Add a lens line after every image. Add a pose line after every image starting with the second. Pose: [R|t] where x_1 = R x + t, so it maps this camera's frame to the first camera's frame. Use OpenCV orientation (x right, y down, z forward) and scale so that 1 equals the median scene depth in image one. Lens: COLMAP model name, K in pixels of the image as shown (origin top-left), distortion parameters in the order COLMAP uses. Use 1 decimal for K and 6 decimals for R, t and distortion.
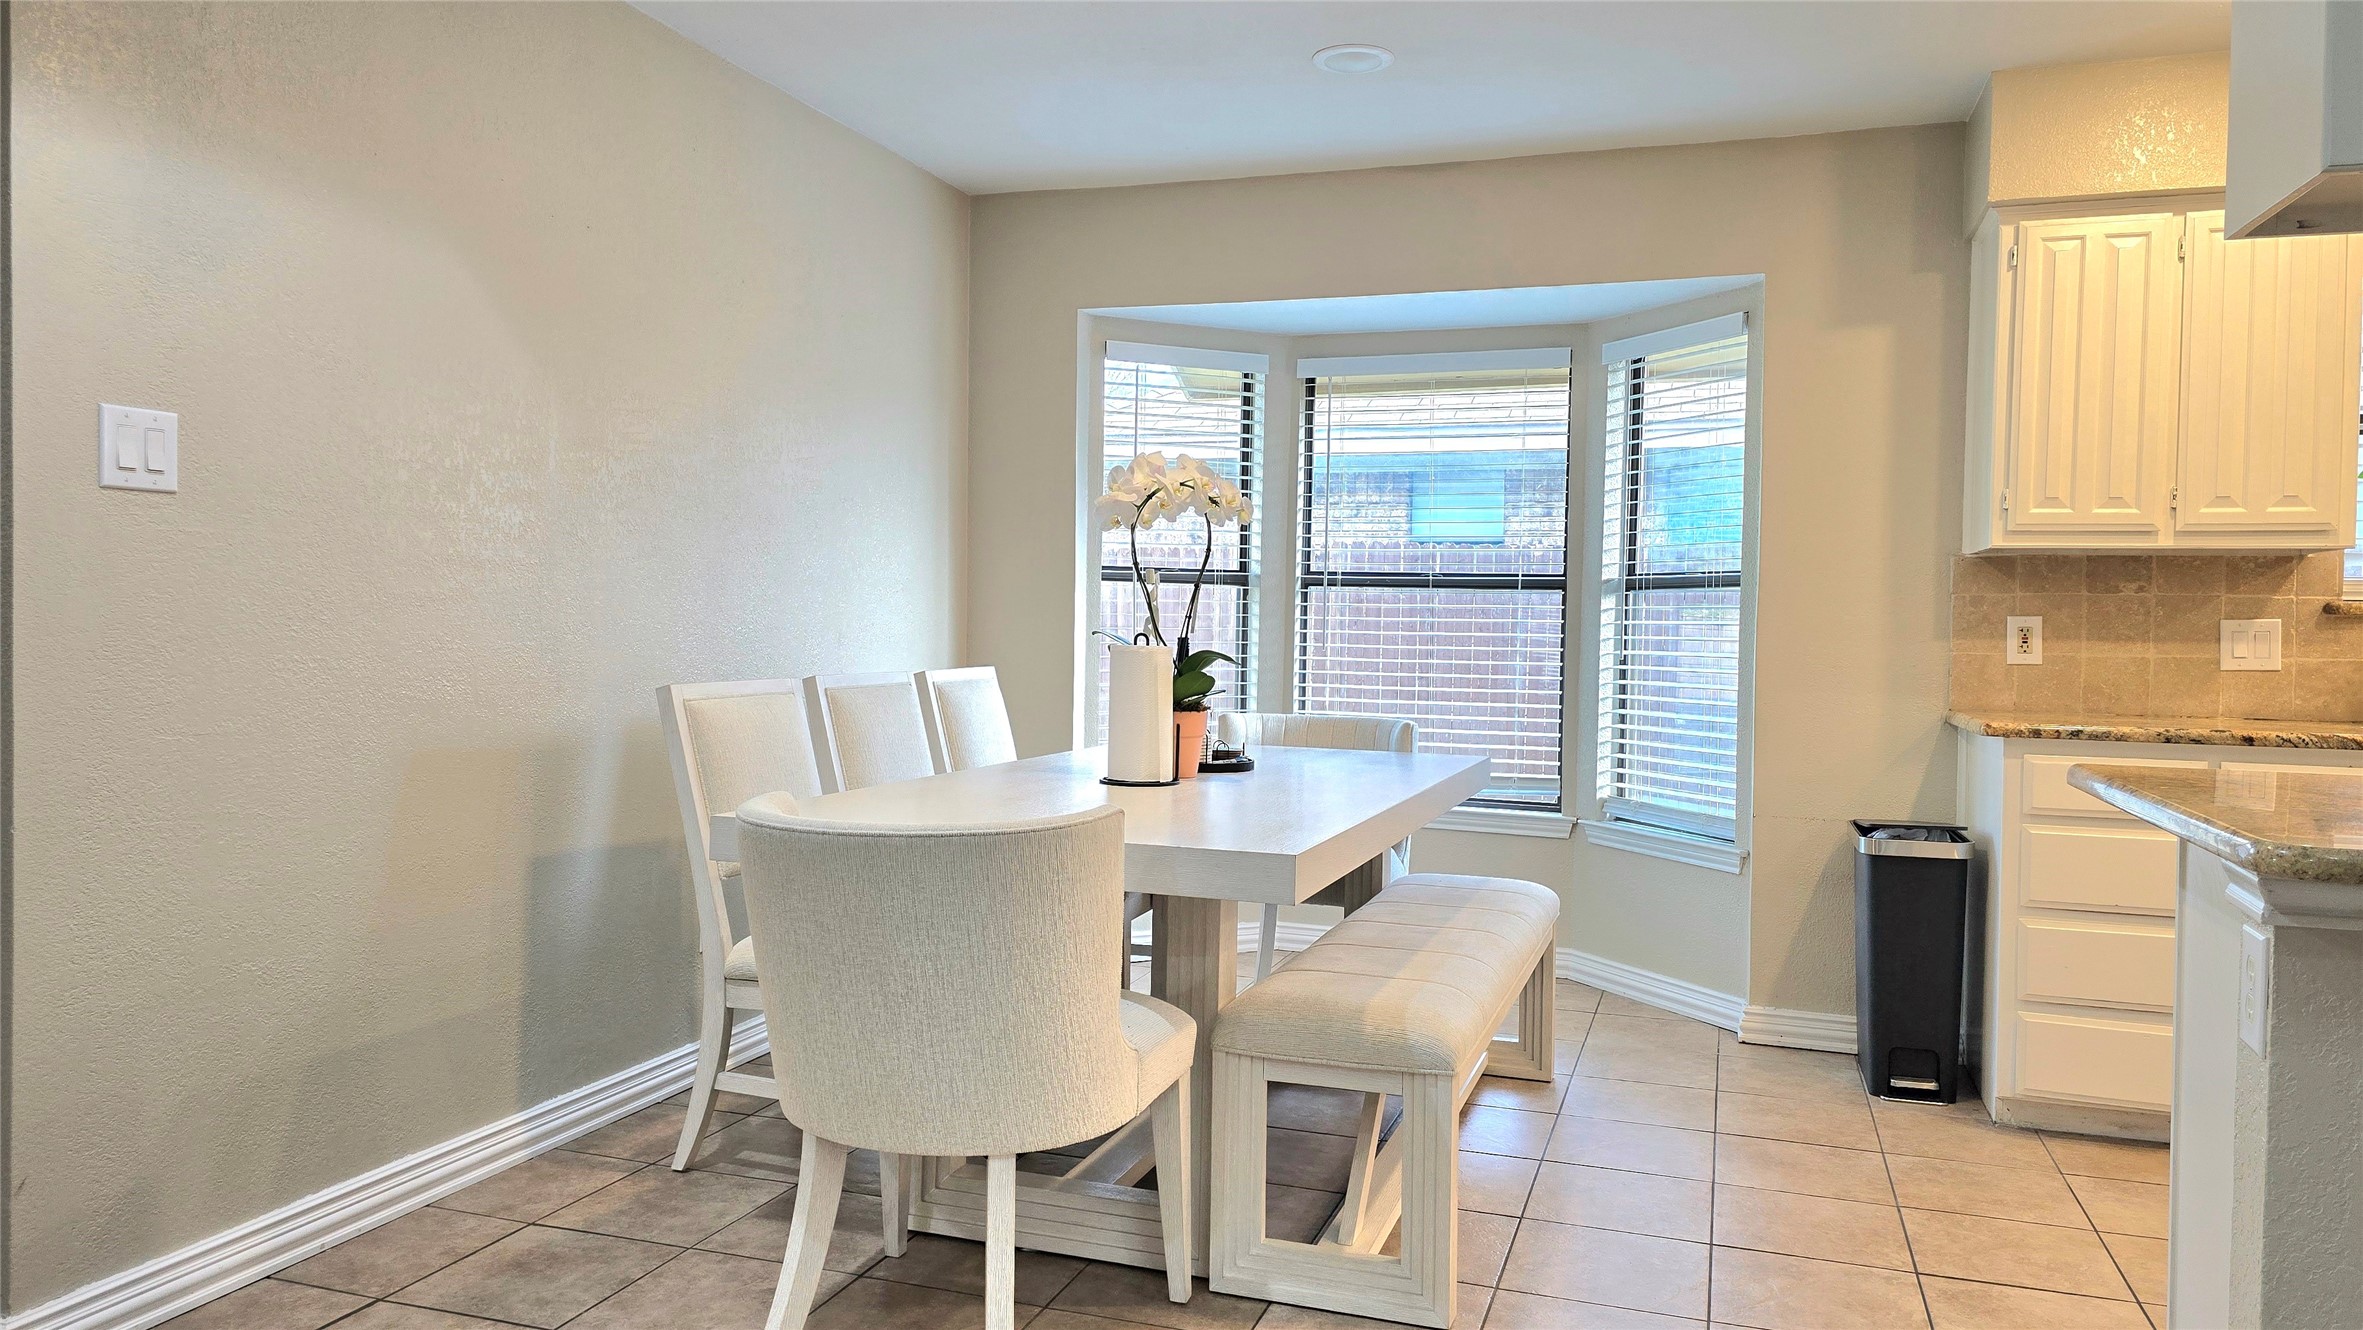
lens RADIAL K [[1574.8, 0, 1199.2], [0, 1574.8, 657.5], [0, 0, 1]] dist [0.046704, -0.042187]
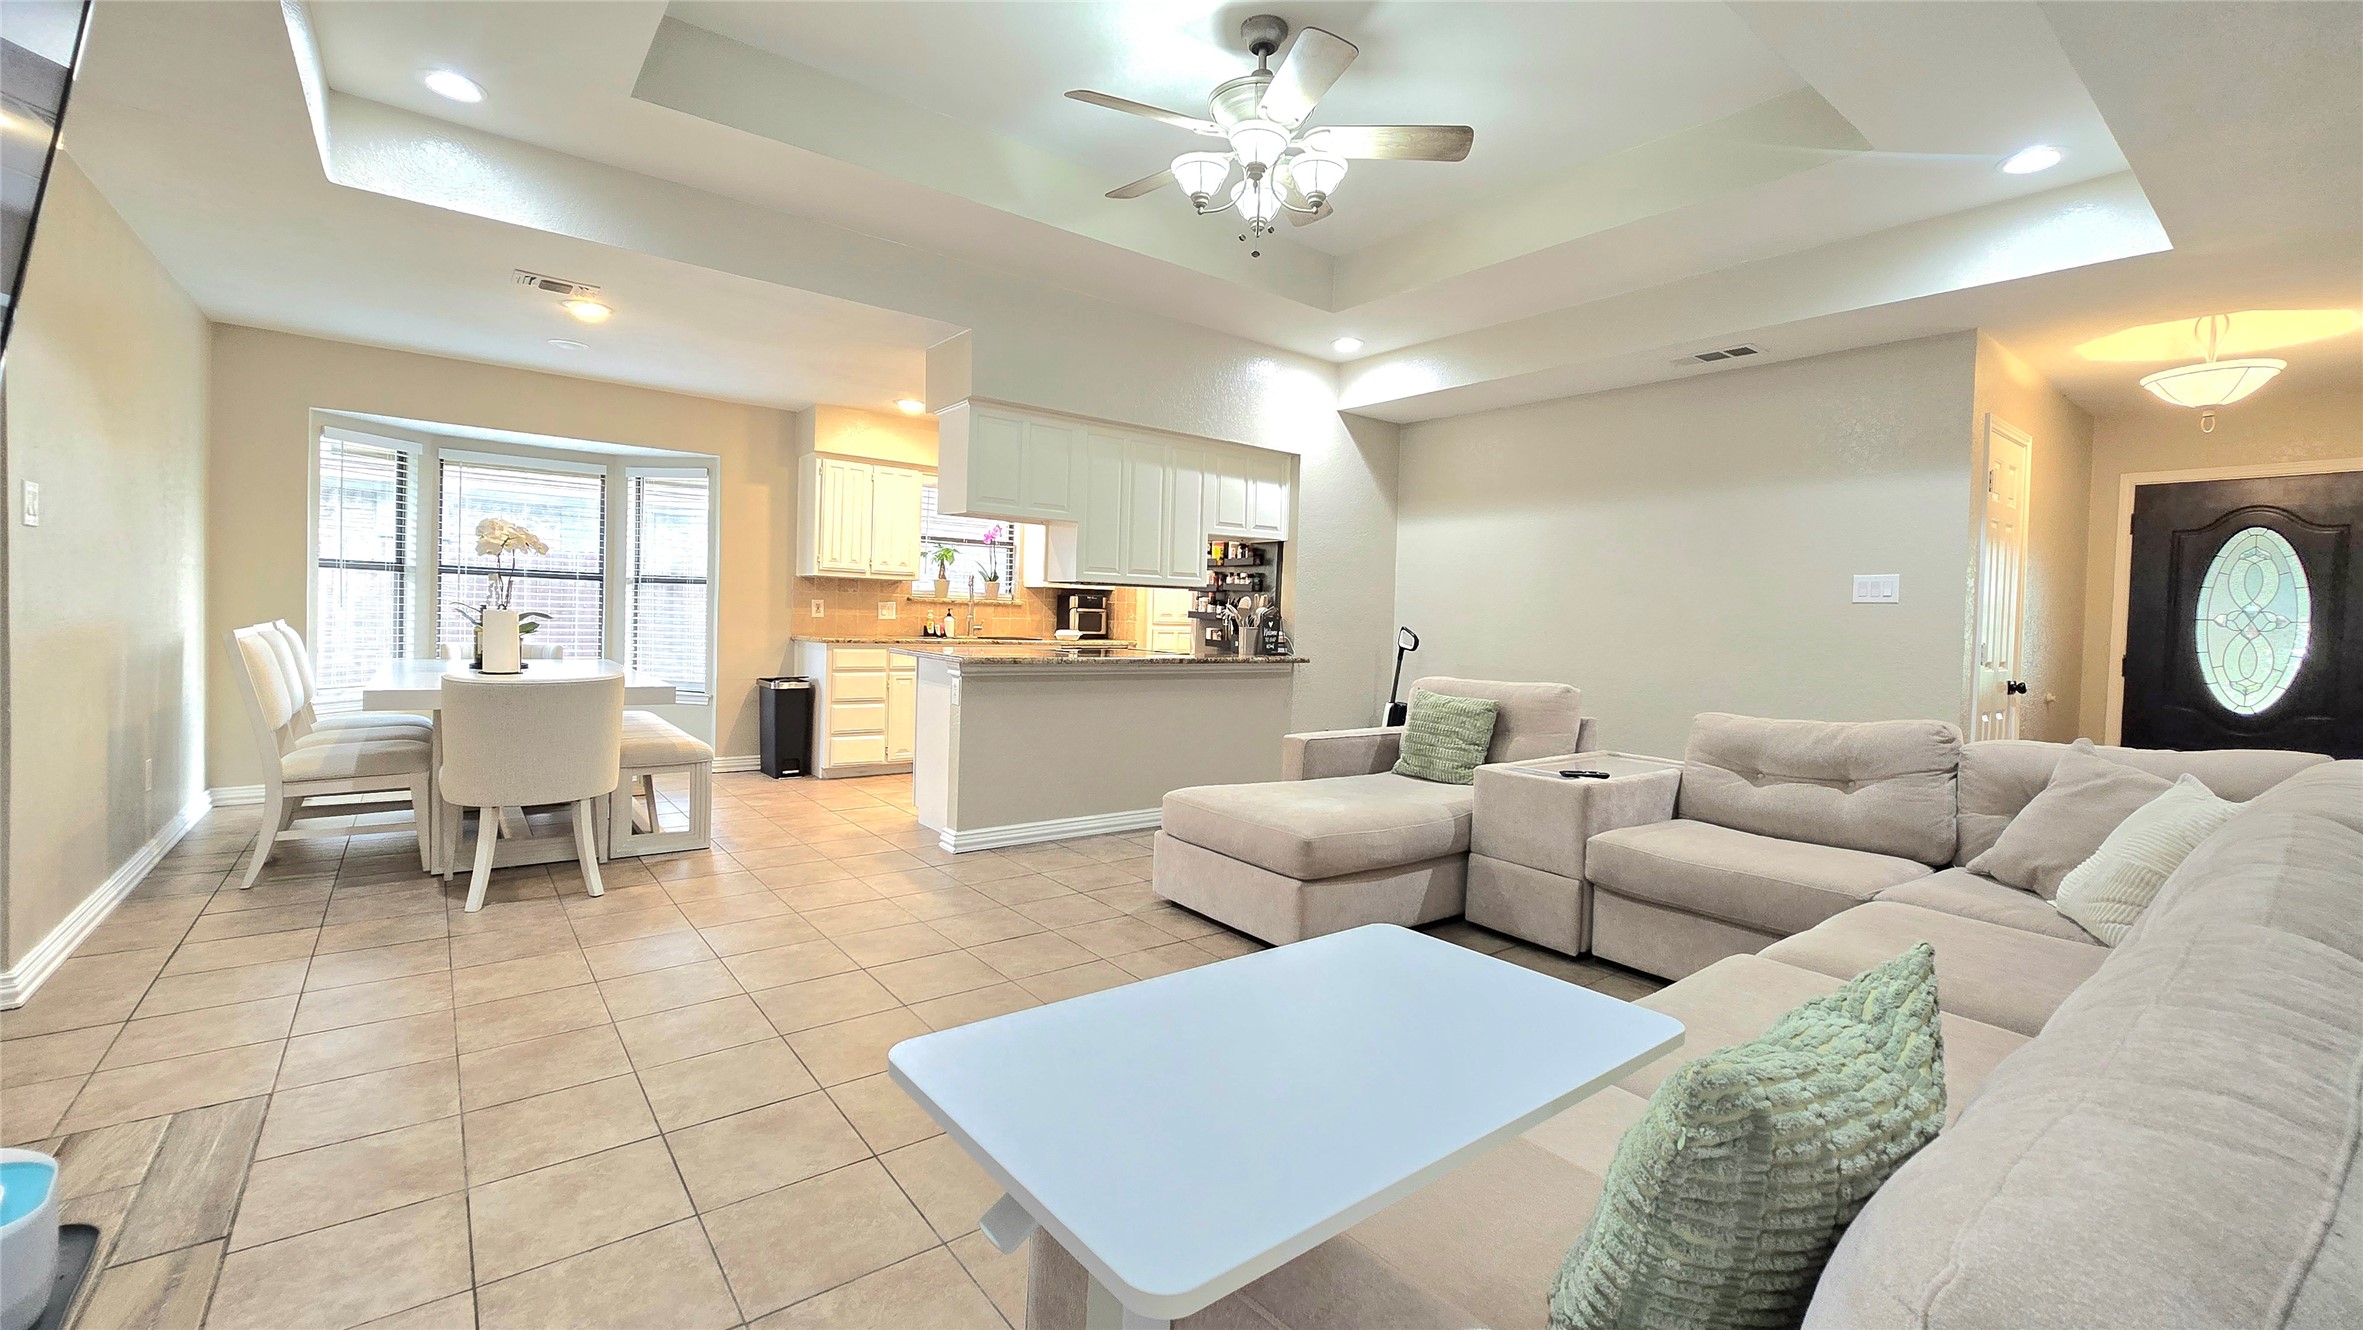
lens RADIAL K [[967.7, 0, 1189.5], [0, 967.7, 636.1], [0, 0, 1]] dist [-0.007496, 0.002873]
pose [[0.543637, -0.015000, 0.839186, -0.534098], [-0.006477, 0.999736, 0.022066, -0.004083], [-0.839295, -0.017431, 0.543396, -0.442571]]
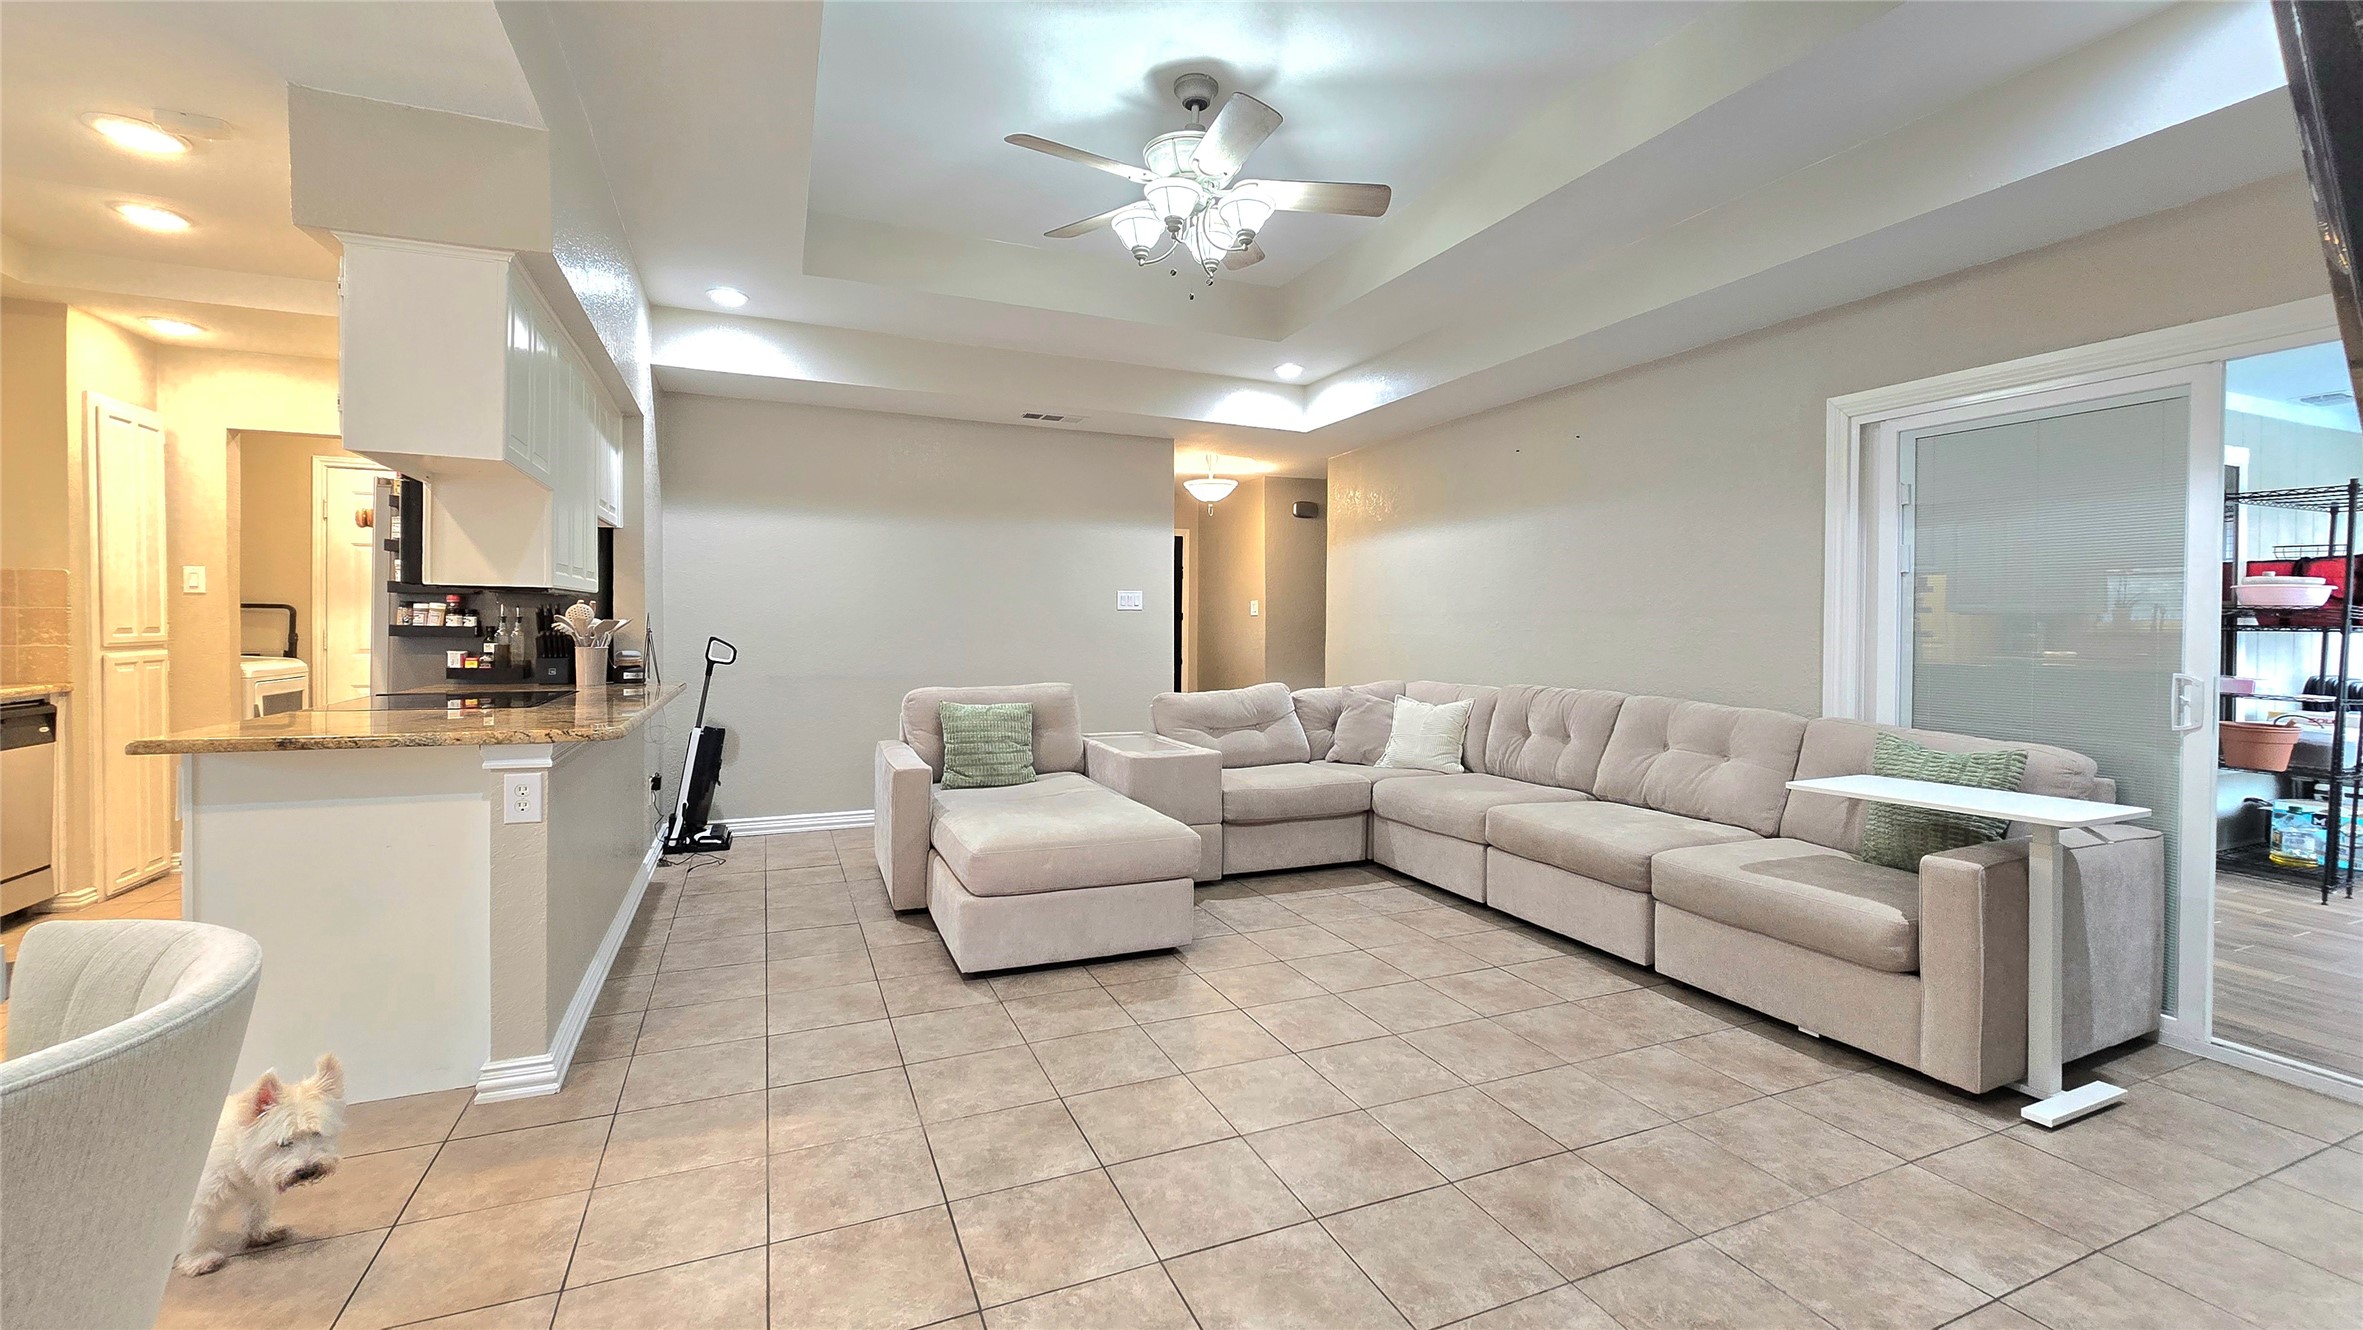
lens RADIAL K [[967.7, 0, 1175.2], [0, 967.7, 638.0], [0, 0, 1]] dist [-0.007496, 0.002873]
pose [[-0.674681, -0.030879, 0.737463, -0.452429], [-0.002592, 0.999217, 0.039467, -0.038645], [-0.738104, 0.024717, -0.674234, 0.512859]]
